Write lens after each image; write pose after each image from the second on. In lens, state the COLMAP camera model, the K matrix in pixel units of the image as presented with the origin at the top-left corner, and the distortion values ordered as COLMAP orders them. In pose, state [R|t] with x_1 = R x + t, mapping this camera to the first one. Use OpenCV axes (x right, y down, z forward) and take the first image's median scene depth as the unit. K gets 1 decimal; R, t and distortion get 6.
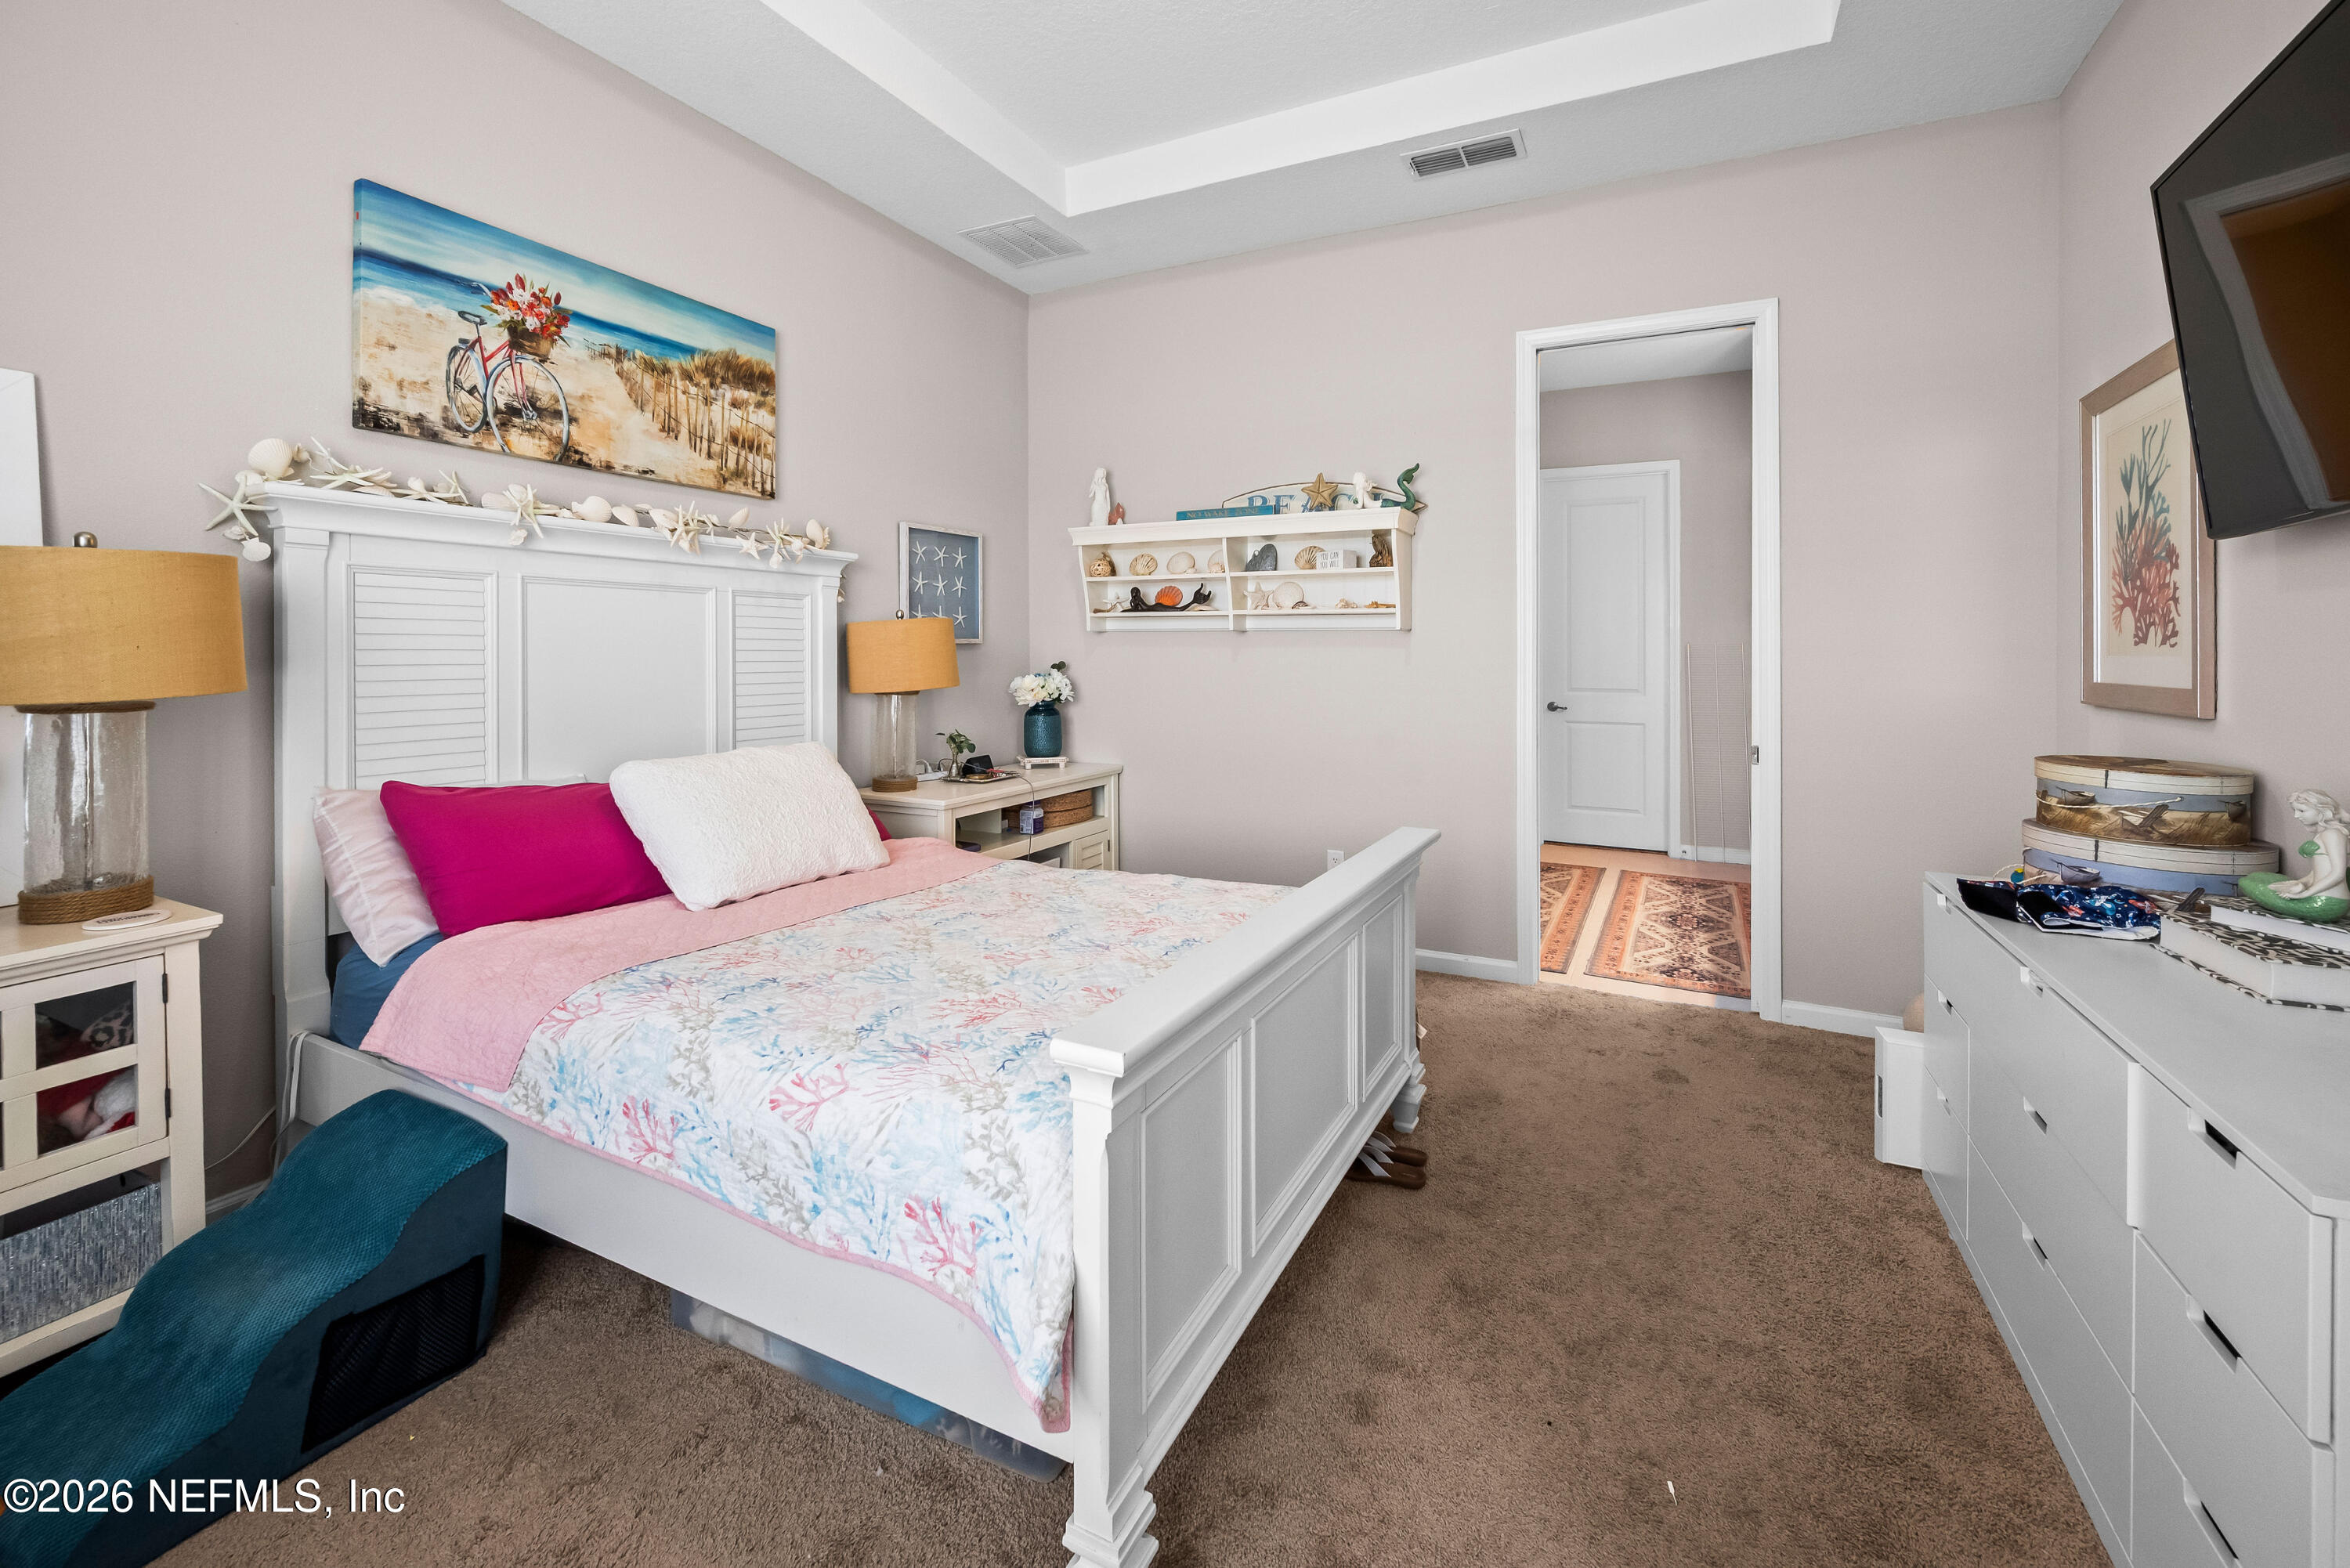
lens RADIAL K [[942.0, 0, 1194.5], [0, 942.0, 658.7], [0, 0, 1]] dist [-0.001434, 0.000557]
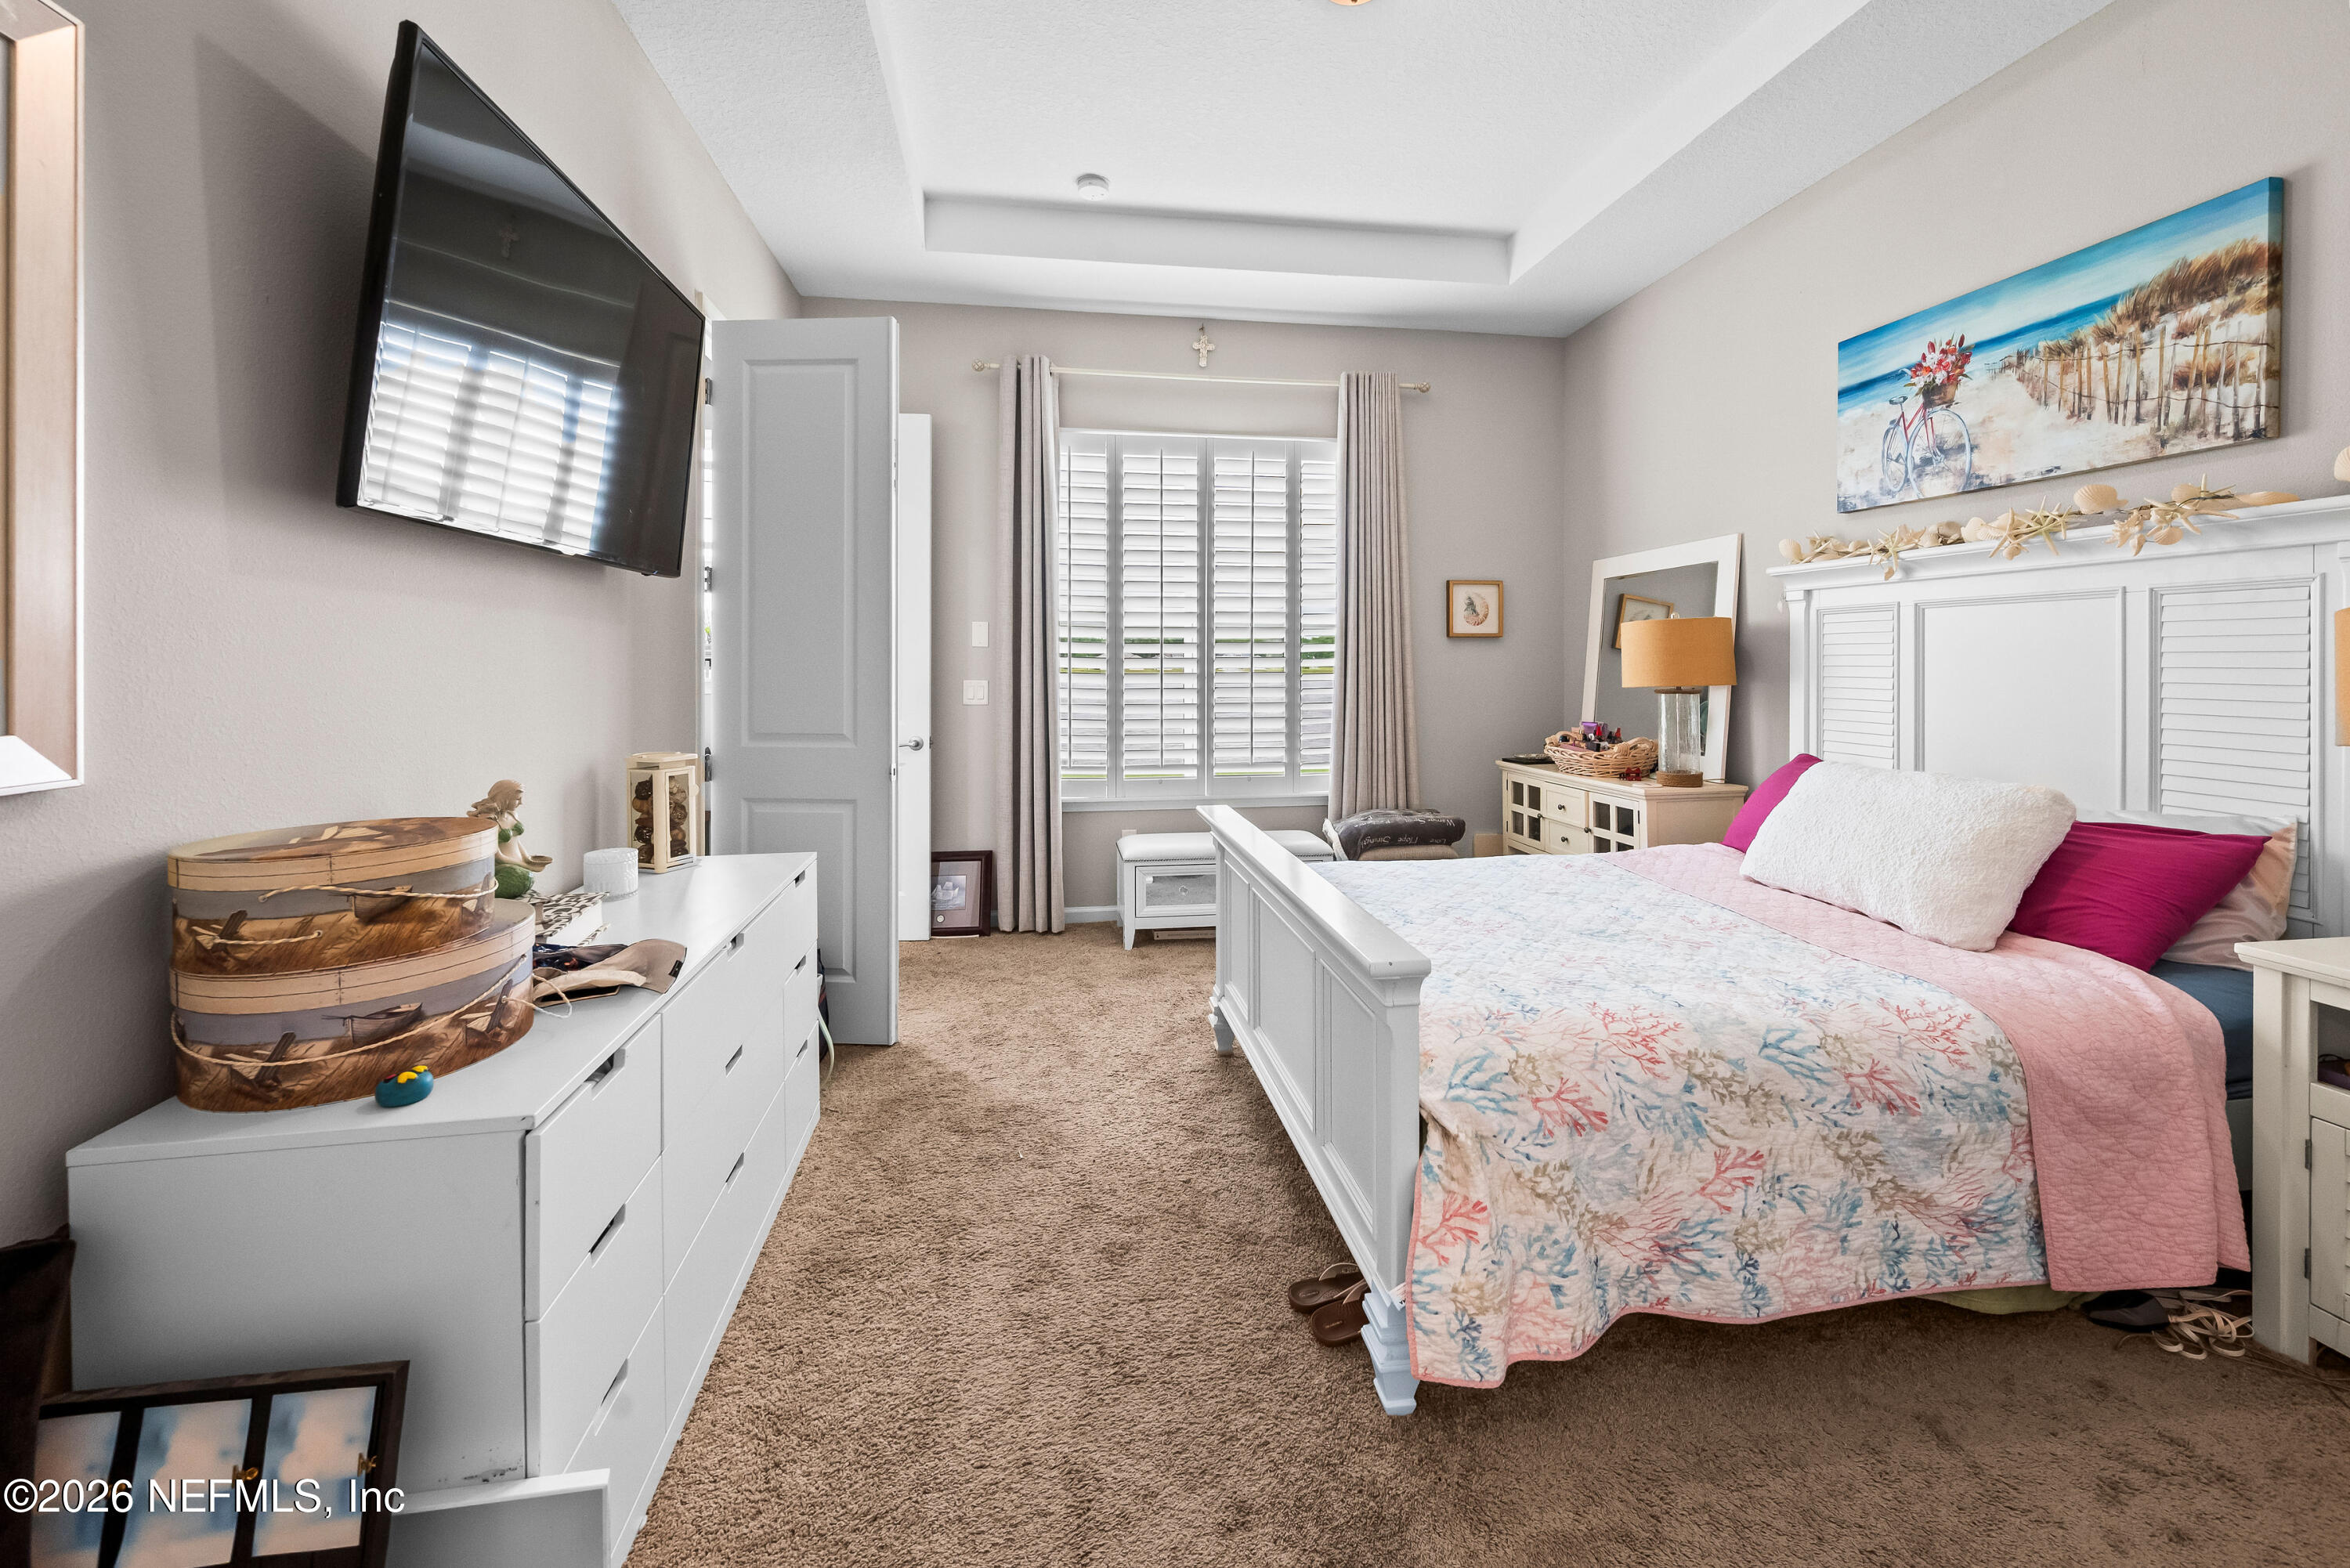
lens RADIAL K [[942.0, 0, 1186.7], [0, 942.0, 682.7], [0, 0, 1]] dist [-0.001434, 0.000557]
pose [[-0.799647, 0.009012, -0.600402, 0.648411], [-0.008554, 0.999615, 0.026398, -0.011463], [0.600409, 0.026245, -0.799262, 1.269072]]
